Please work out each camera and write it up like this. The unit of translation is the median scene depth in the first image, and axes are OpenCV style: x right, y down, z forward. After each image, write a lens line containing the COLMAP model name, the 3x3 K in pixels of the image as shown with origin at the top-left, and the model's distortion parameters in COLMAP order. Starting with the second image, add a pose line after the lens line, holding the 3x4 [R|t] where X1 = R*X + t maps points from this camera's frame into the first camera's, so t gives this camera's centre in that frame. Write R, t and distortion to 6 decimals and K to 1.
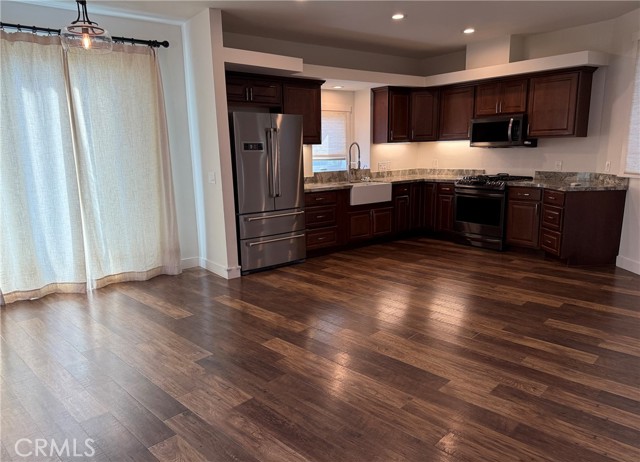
lens RADIAL K [[451.3, 0, 315.8], [0, 451.3, 237.6], [0, 0, 1]] dist [0.033454, -0.034806]
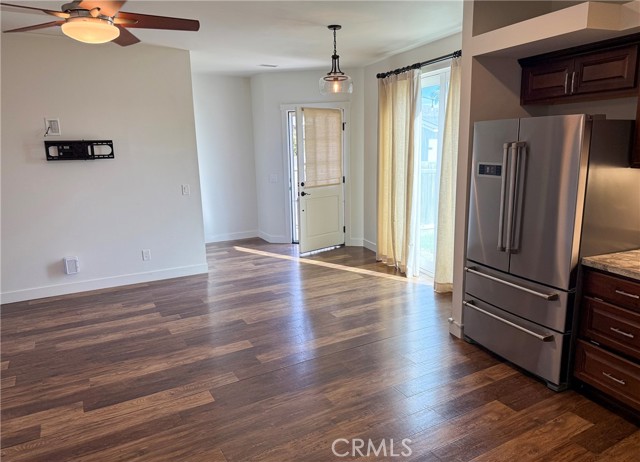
lens RADIAL K [[451.3, 0, 318.2], [0, 451.3, 227.1], [0, 0, 1]] dist [0.033454, -0.034806]
pose [[-0.277213, 0.201170, -0.939512, 0.604753], [-0.163741, 0.953640, 0.252508, -0.257100], [0.946753, 0.223835, -0.231421, 0.959227]]
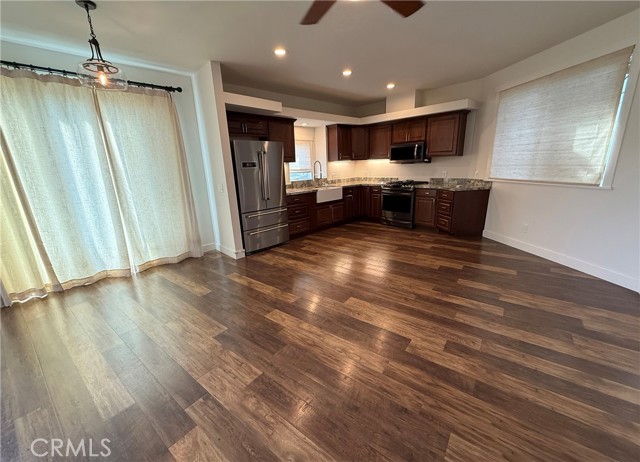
lens RADIAL K [[256.0, 0, 317.9], [0, 256.0, 232.6], [0, 0, 1]] dist [-0.001228, 0.000452]
pose [[0.992412, -0.046445, 0.113852, -0.028262], [0.039361, 0.997193, 0.063698, -0.034721], [-0.116491, -0.058733, 0.991454, 0.175260]]
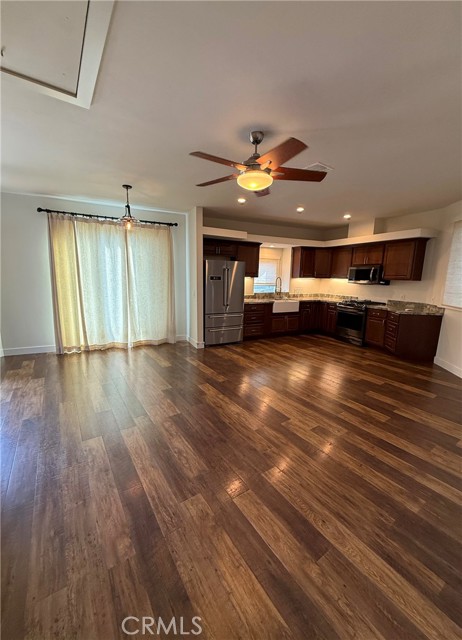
lens RADIAL K [[256.0, 0, 227.6], [0, 256.0, 318.5], [0, 0, 1]] dist [-0.001228, 0.000452]
pose [[0.978402, 0.071014, -0.194132, 0.128569], [-0.076582, 0.996835, -0.021322, -0.019401], [0.192004, 0.035729, 0.980744, -0.017123]]
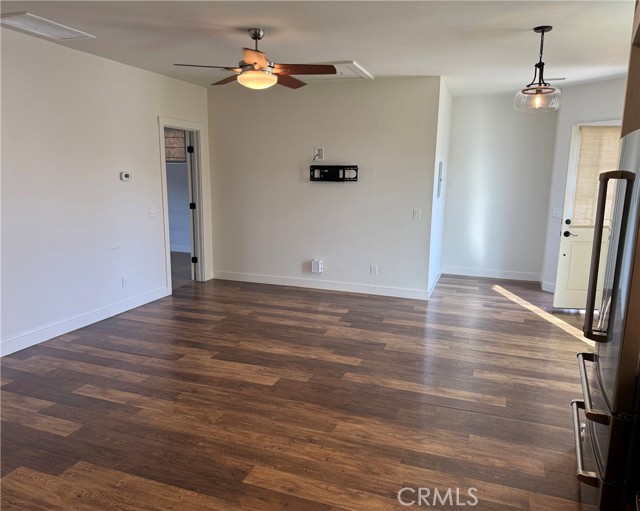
lens RADIAL K [[471.3, 0, 317.2], [0, 471.3, 251.5], [0, 0, 1]] dist [0.072784, -0.029537]
pose [[-0.909954, 0.075621, -0.407757, 0.334255], [-0.076299, 0.935922, 0.343843, -0.318684], [0.407630, 0.343993, -0.845876, 1.334681]]
